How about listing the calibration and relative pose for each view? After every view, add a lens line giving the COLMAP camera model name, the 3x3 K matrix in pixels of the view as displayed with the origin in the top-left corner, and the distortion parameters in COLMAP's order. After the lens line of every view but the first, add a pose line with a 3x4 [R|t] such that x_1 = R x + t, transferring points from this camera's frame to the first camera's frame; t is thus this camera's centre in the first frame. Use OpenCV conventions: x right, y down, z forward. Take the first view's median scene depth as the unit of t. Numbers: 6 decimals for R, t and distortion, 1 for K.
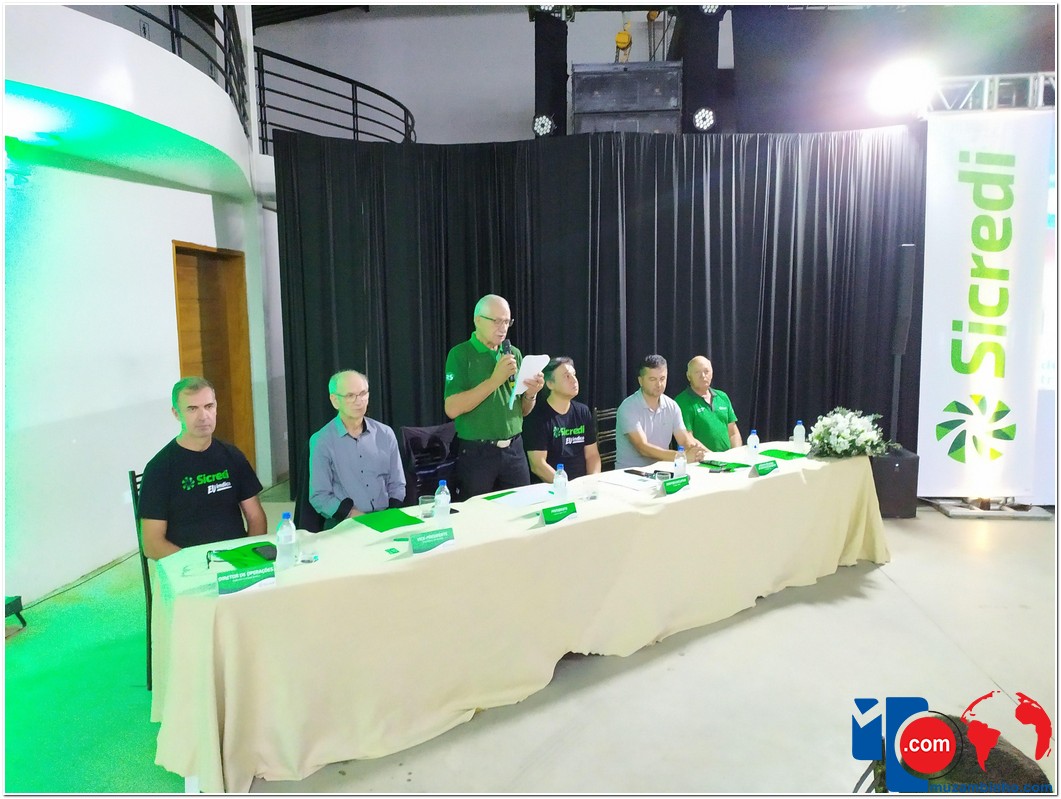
lens RADIAL K [[777.1, 0, 523.4], [0, 777.1, 394.8], [0, 0, 1]] dist [0.035392, -0.041582]
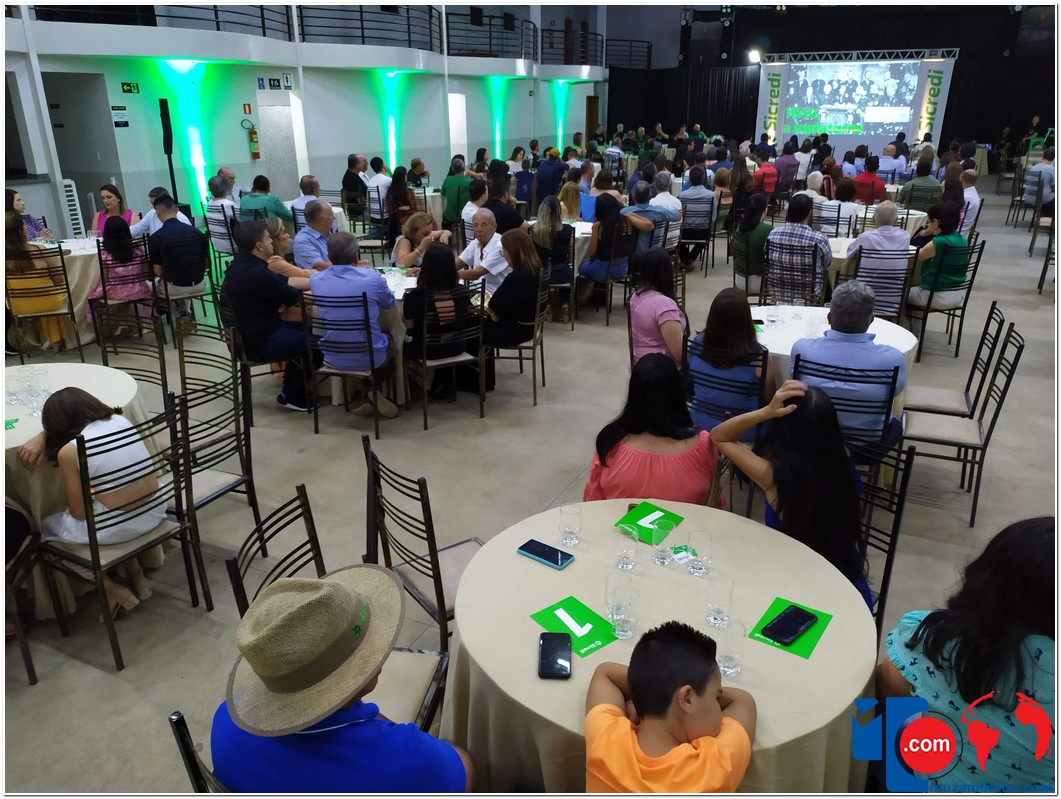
lens RADIAL K [[805.1, 0, 534.8], [0, 805.1, 410.3], [0, 0, 1]] dist [0.025110, -0.030498]
pose [[0.940486, 0.128964, -0.314412, 0.954516], [-0.049174, 0.967103, 0.249587, 0.405867], [0.336256, -0.219272, 0.915888, -3.691909]]
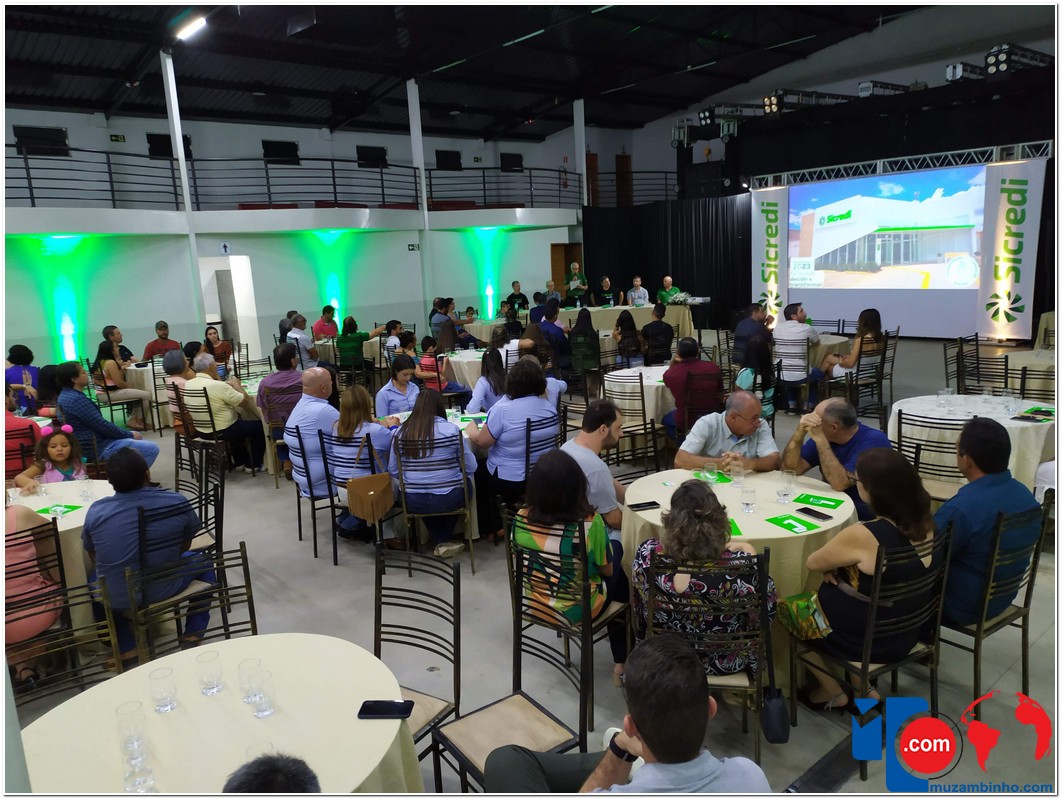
lens RADIAL K [[777.1, 0, 526.6], [0, 777.1, 401.9], [0, 0, 1]] dist [0.035392, -0.041582]
pose [[0.728396, 0.107009, -0.676748, 1.878888], [-0.046189, 0.993150, 0.107325, 0.137220], [0.683597, -0.046917, 0.728350, -1.623209]]
